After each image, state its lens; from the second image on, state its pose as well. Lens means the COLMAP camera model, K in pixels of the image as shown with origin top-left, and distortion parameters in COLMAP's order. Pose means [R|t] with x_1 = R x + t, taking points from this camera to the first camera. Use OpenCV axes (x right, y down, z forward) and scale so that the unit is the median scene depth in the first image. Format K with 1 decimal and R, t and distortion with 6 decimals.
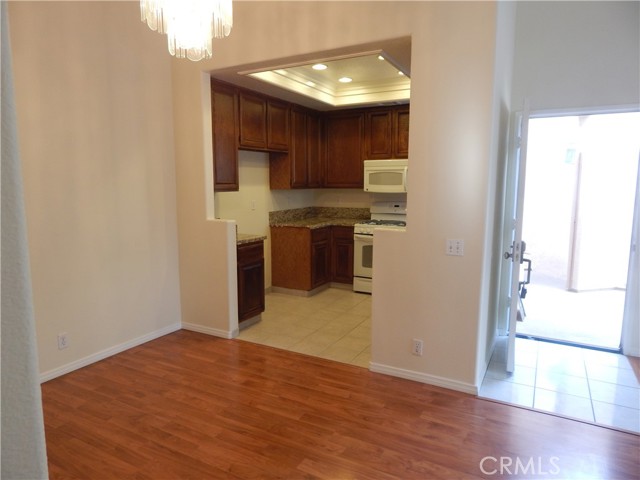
lens RADIAL K [[420.4, 0, 318.4], [0, 420.4, 239.0], [0, 0, 1]] dist [0.001550, 0.000348]
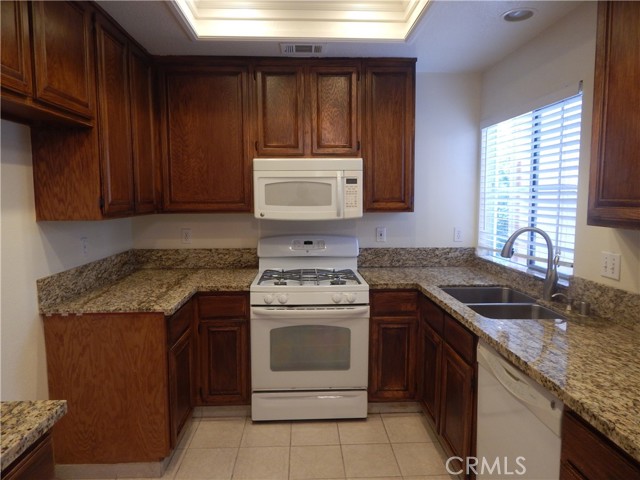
lens RADIAL K [[420.4, 0, 322.5], [0, 420.4, 234.7], [0, 0, 1]] dist [0.001550, 0.000348]
pose [[0.851948, -0.048695, 0.521358, -0.093329], [0.073443, 0.996937, -0.026898, -0.075444], [-0.518451, 0.061206, 0.852914, 0.534177]]
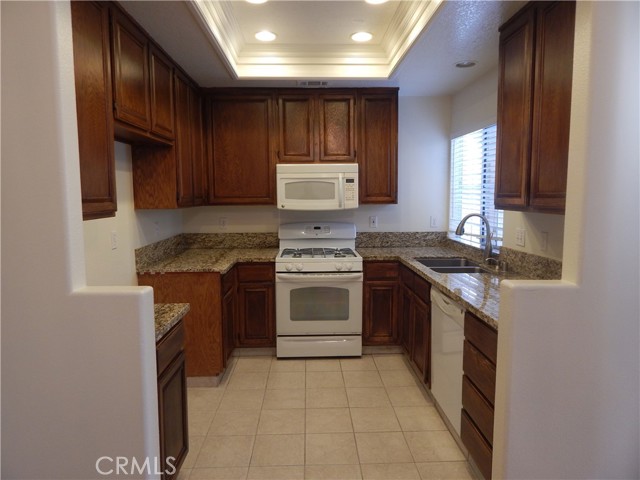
lens RADIAL K [[420.4, 0, 322.7], [0, 420.4, 238.0], [0, 0, 1]] dist [0.001550, 0.000348]
pose [[0.857965, -0.058683, 0.510345, -0.187437], [0.075820, 0.997039, -0.012819, -0.052897], [-0.508081, 0.049692, 0.859874, 0.384740]]
